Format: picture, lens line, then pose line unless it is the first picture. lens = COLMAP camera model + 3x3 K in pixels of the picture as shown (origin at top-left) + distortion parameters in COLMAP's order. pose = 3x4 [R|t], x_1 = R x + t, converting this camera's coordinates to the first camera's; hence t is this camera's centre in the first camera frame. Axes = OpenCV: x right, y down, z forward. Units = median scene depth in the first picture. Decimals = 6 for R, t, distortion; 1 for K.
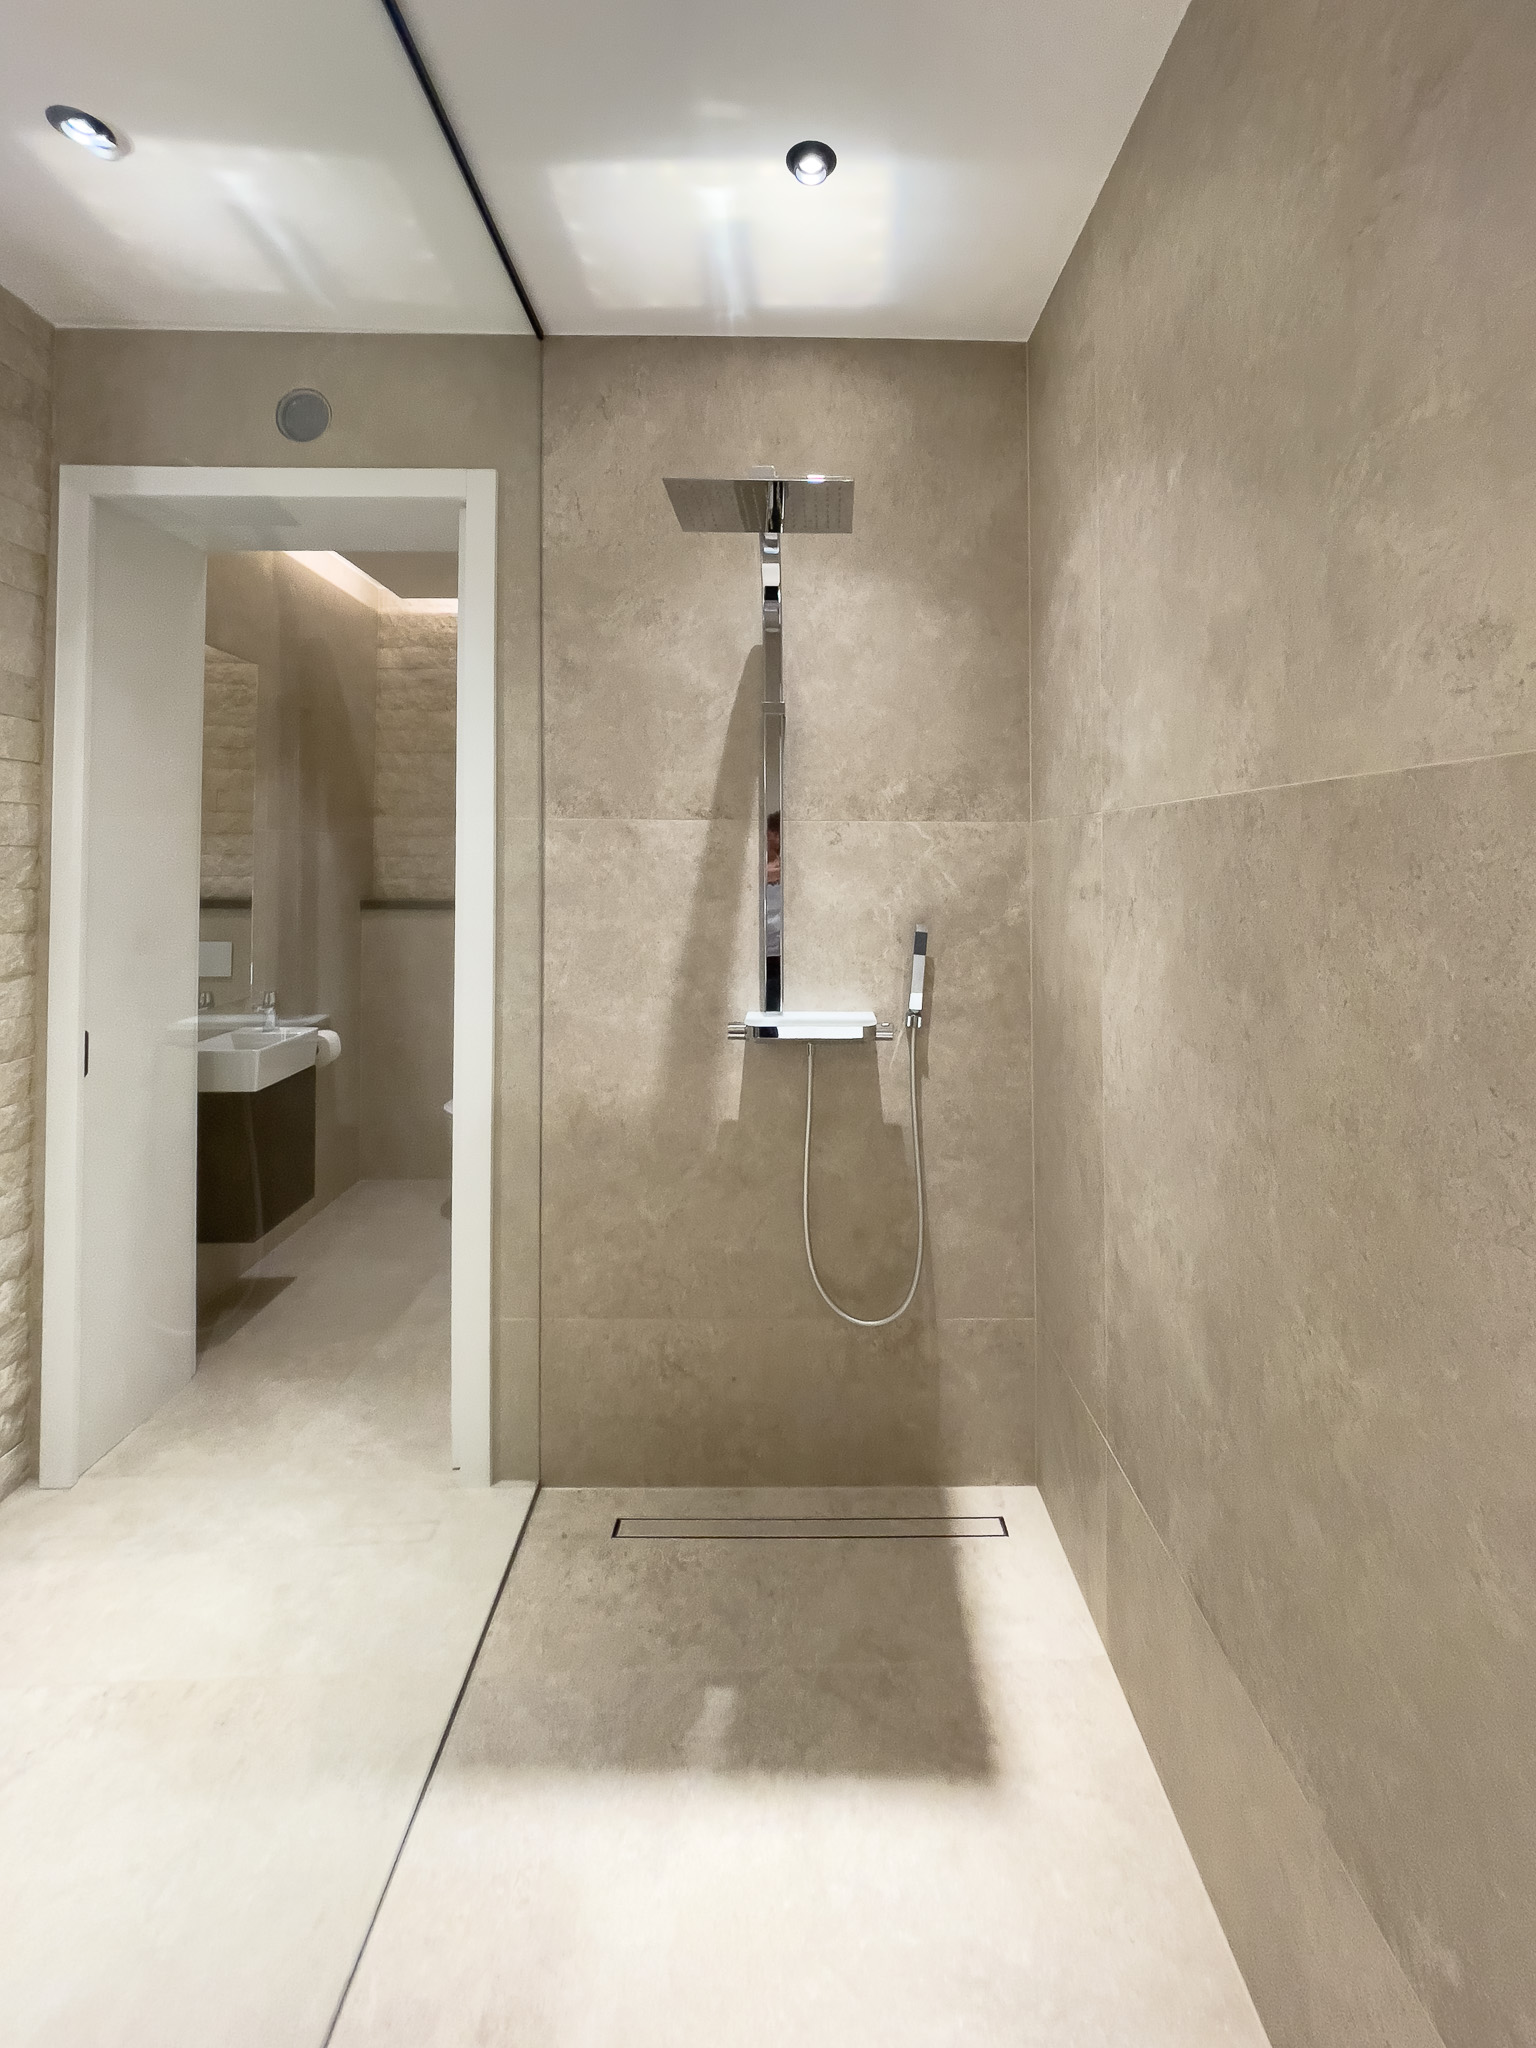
lens RADIAL K [[822.8, 0, 777.0], [0, 822.8, 1040.2], [0, 0, 1]] dist [-0.007679, 0.000045]
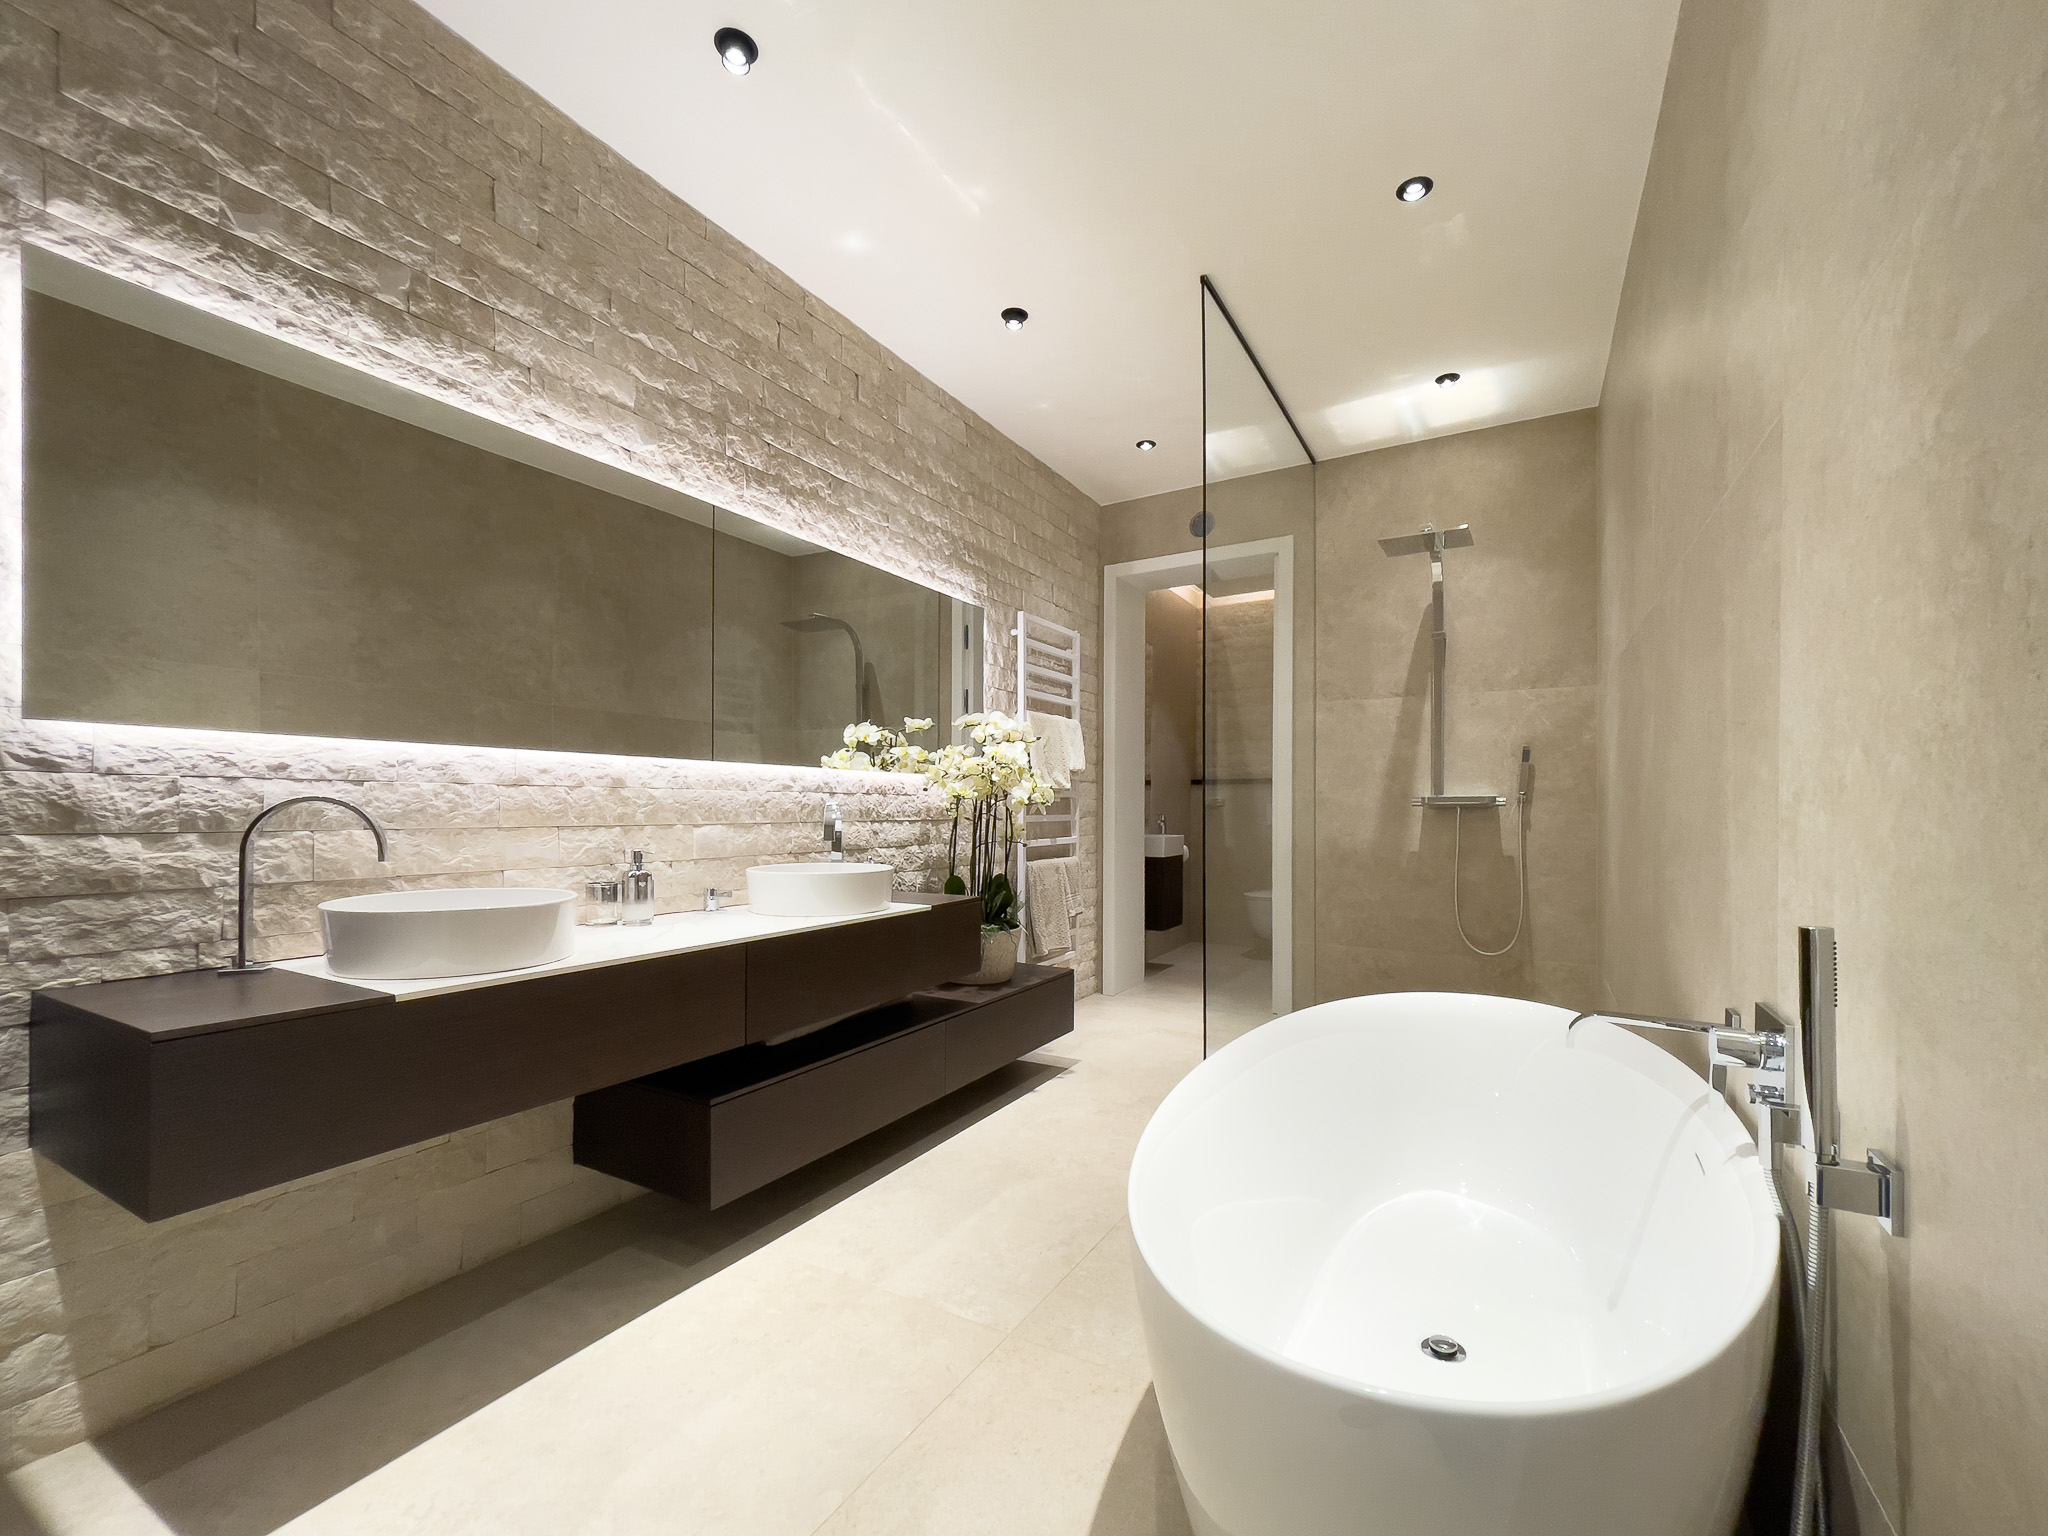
lens RADIAL K [[822.8, 0, 1072.2], [0, 822.8, 827.5], [0, 0, 1]] dist [-0.007679, 0.000045]
pose [[0.878971, 0.005796, -0.476841, 0.158662], [0.007867, 0.999614, 0.026650, -0.017532], [0.476811, -0.027176, 0.878586, -1.090649]]
